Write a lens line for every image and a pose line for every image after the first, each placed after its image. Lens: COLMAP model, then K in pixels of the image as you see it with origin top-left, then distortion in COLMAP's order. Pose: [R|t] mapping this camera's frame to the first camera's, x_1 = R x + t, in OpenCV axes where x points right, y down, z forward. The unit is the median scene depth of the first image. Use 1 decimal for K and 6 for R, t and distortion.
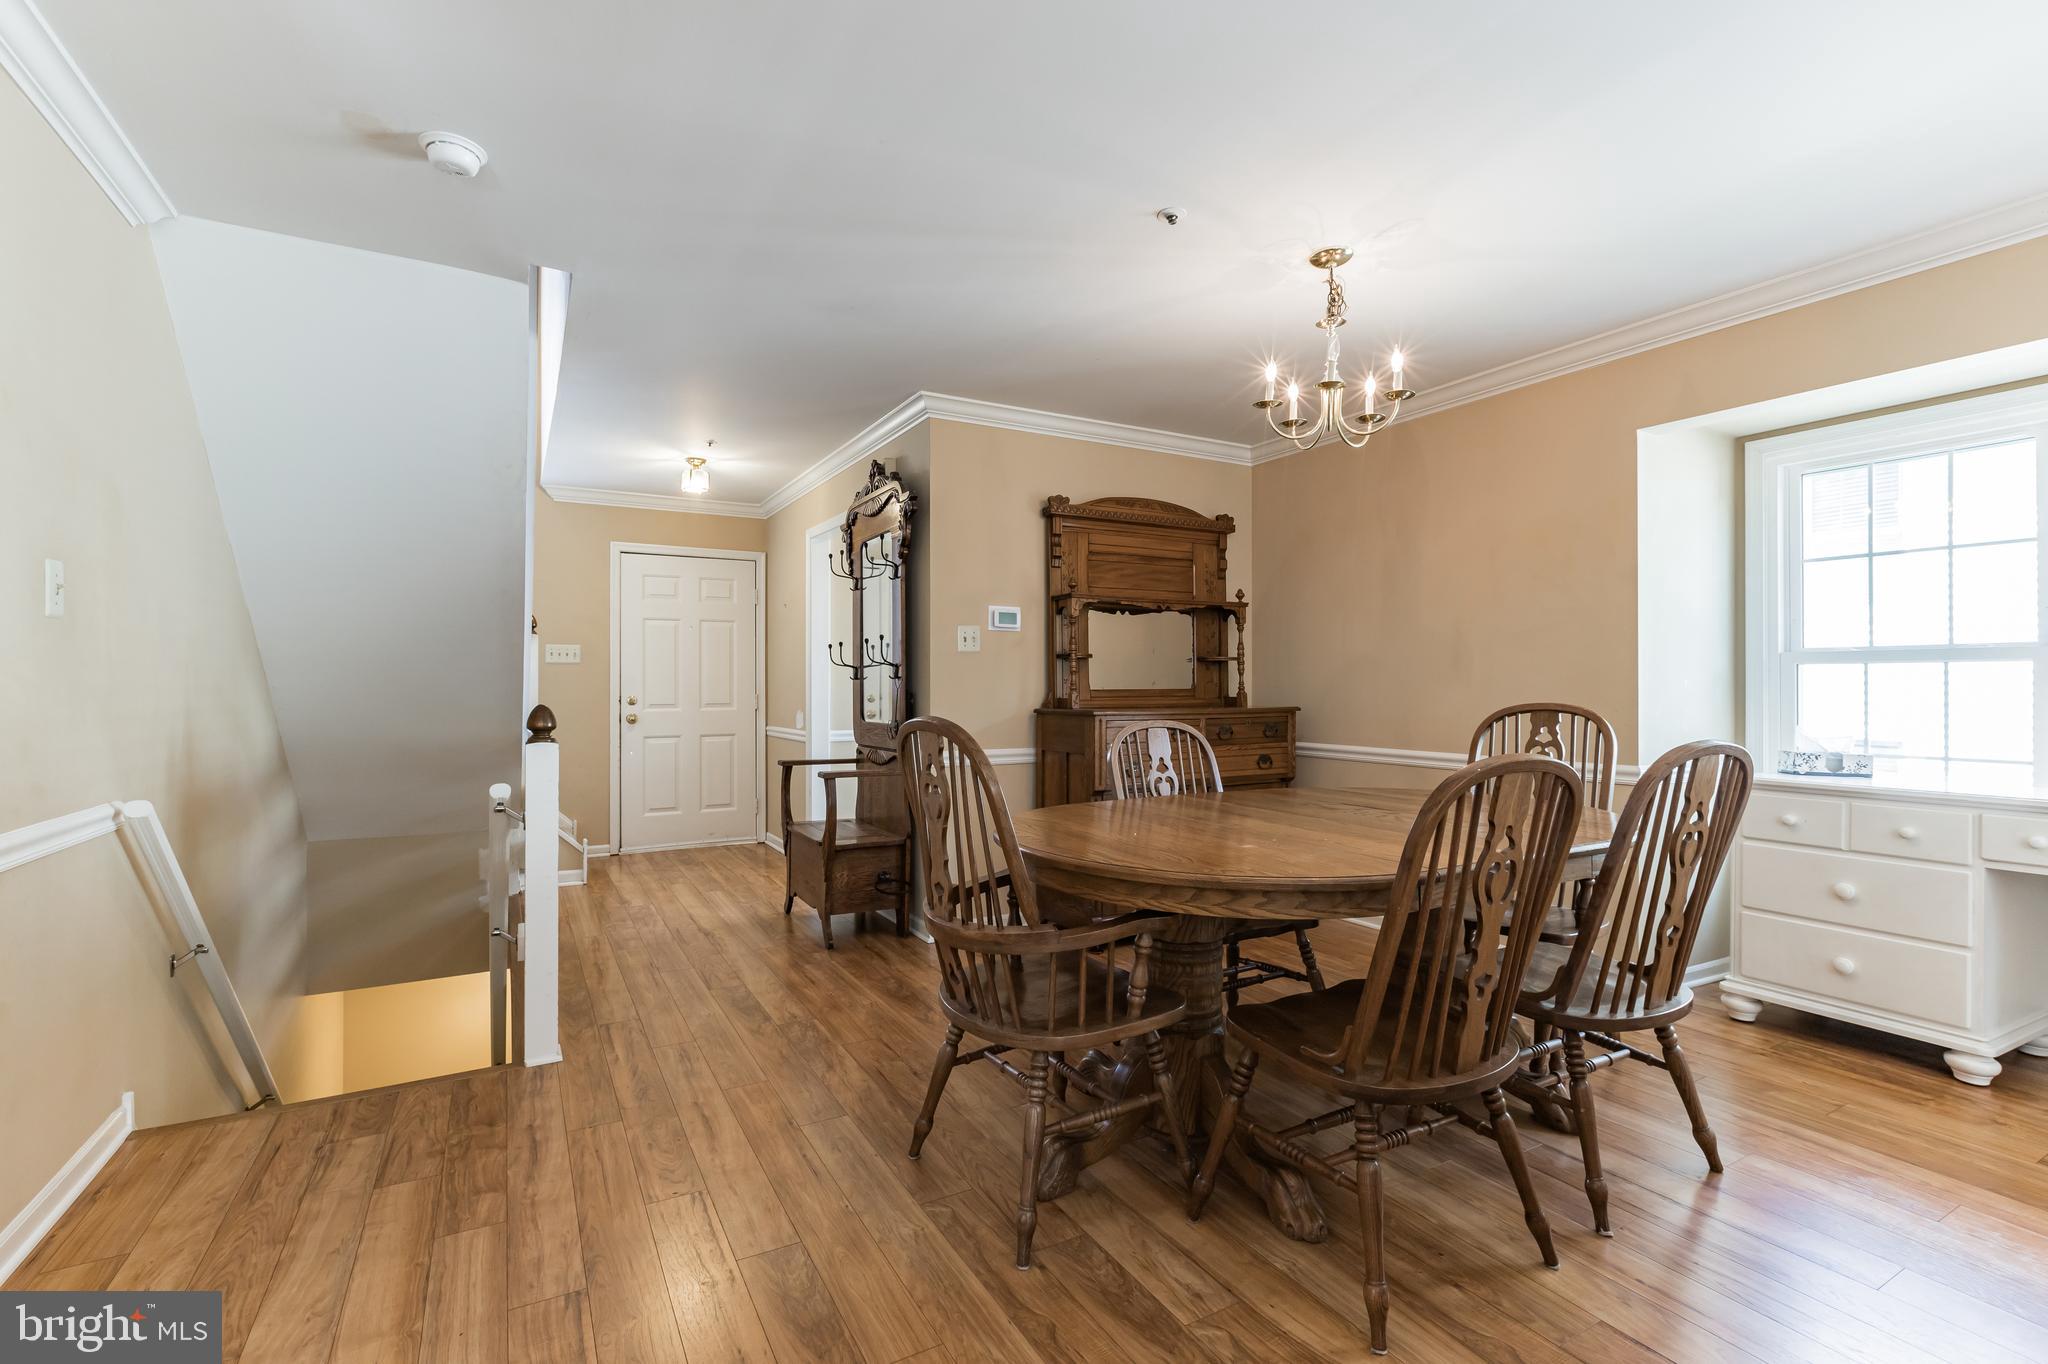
lens RADIAL K [[914.4, 0, 1026.6], [0, 914.4, 682.6], [0, 0, 1]] dist [-0.004578, -0.000815]
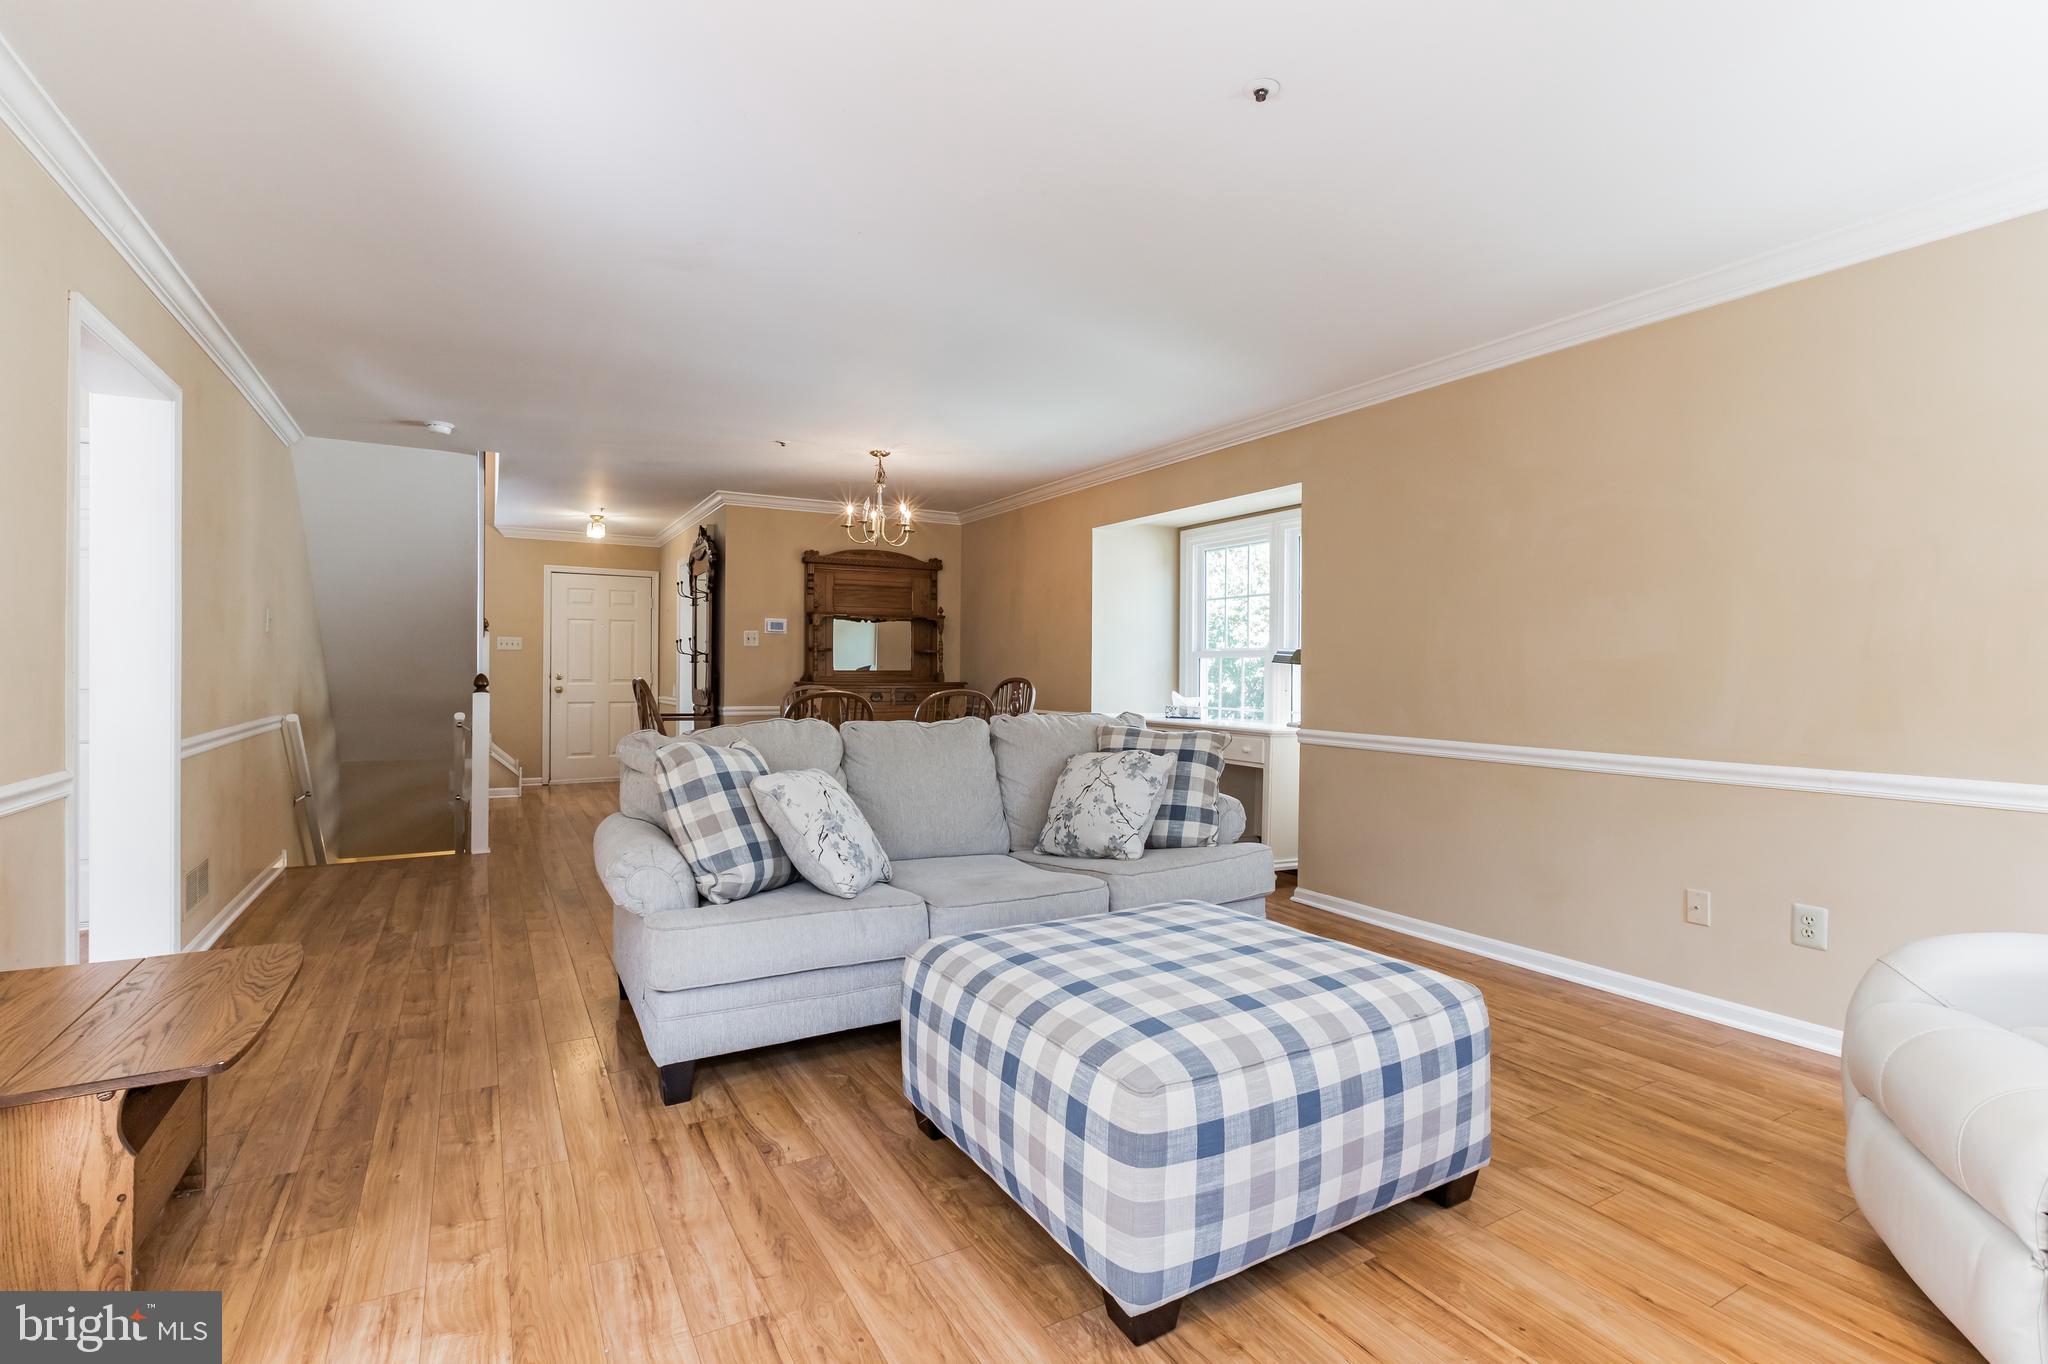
lens RADIAL K [[914.4, 0, 1020.1], [0, 914.4, 670.1], [0, 0, 1]] dist [-0.004578, -0.000815]
pose [[0.999809, 0.008177, 0.017759, 0.374225], [-0.008199, 0.999966, 0.001170, 0.002771], [-0.017749, -0.001316, 0.999842, -0.621978]]
